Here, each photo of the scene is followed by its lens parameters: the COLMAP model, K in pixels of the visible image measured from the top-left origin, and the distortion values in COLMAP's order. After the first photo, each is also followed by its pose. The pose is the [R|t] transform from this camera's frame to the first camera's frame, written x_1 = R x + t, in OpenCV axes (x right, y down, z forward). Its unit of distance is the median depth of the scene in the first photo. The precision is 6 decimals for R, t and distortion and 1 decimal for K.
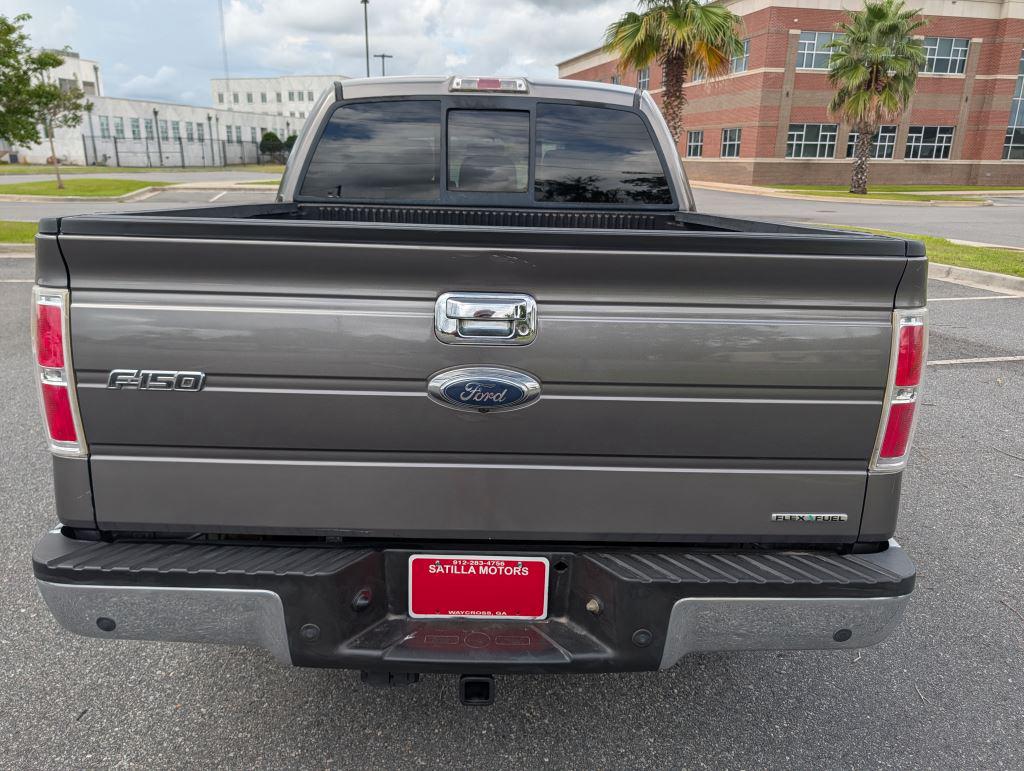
lens RADIAL K [[763.5, 0, 514.4], [0, 763.5, 379.8], [0, 0, 1]] dist [0.012113, -0.011247]
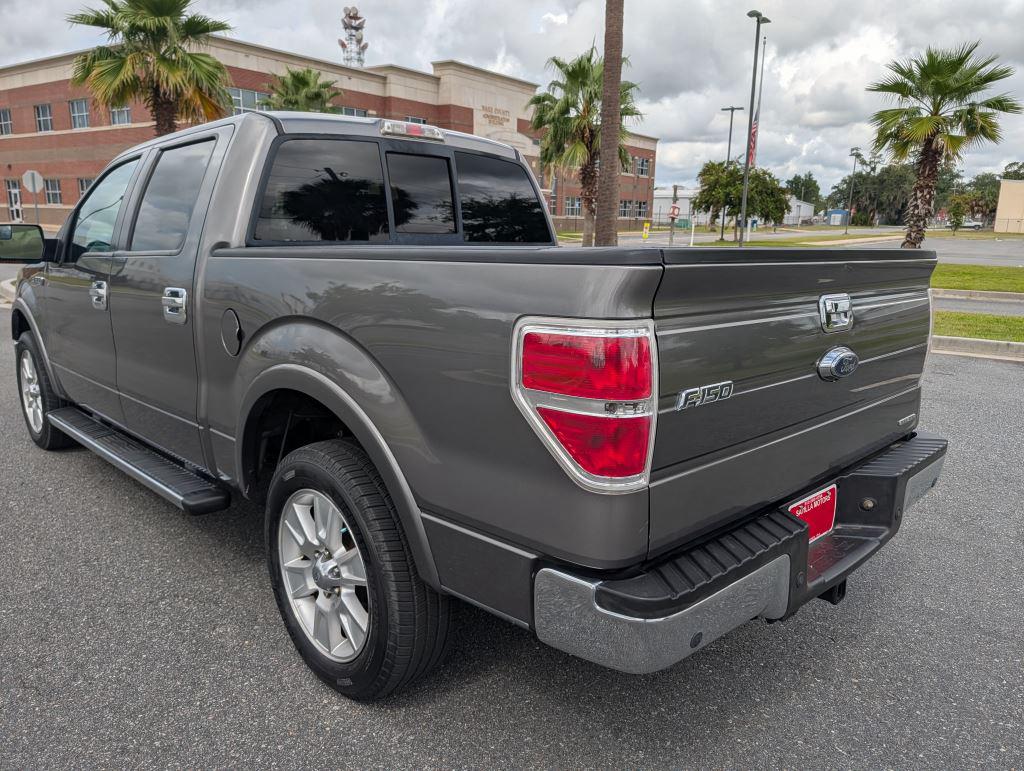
lens RADIAL K [[763.5, 0, 509.9], [0, 763.5, 385.5], [0, 0, 1]] dist [0.012113, -0.011247]
pose [[0.713388, -0.146919, 0.685195, -1.316198], [0.184373, 0.982678, 0.018746, -0.078545], [-0.676080, 0.112958, 0.728118, 0.367007]]
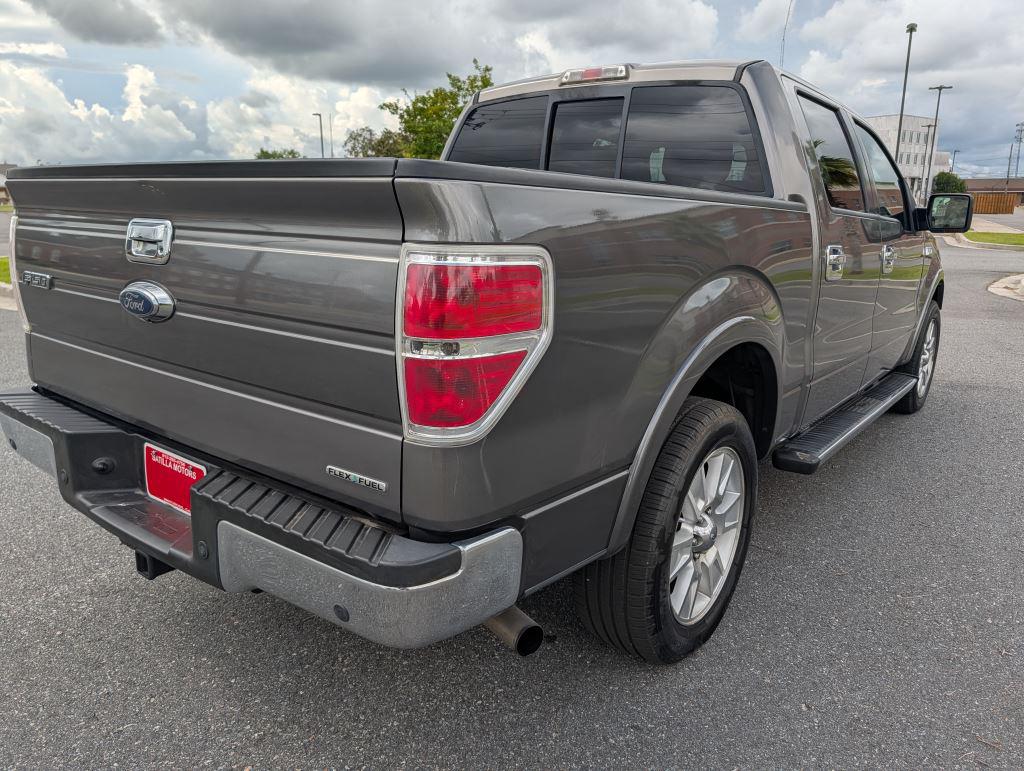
lens RADIAL K [[763.5, 0, 501.9], [0, 763.5, 385.6], [0, 0, 1]] dist [0.012113, -0.011247]
pose [[0.773922, 0.136445, -0.618408, 1.007501], [-0.167656, 0.985816, 0.007692, 0.035675], [0.610685, 0.097727, 0.785820, 0.370894]]
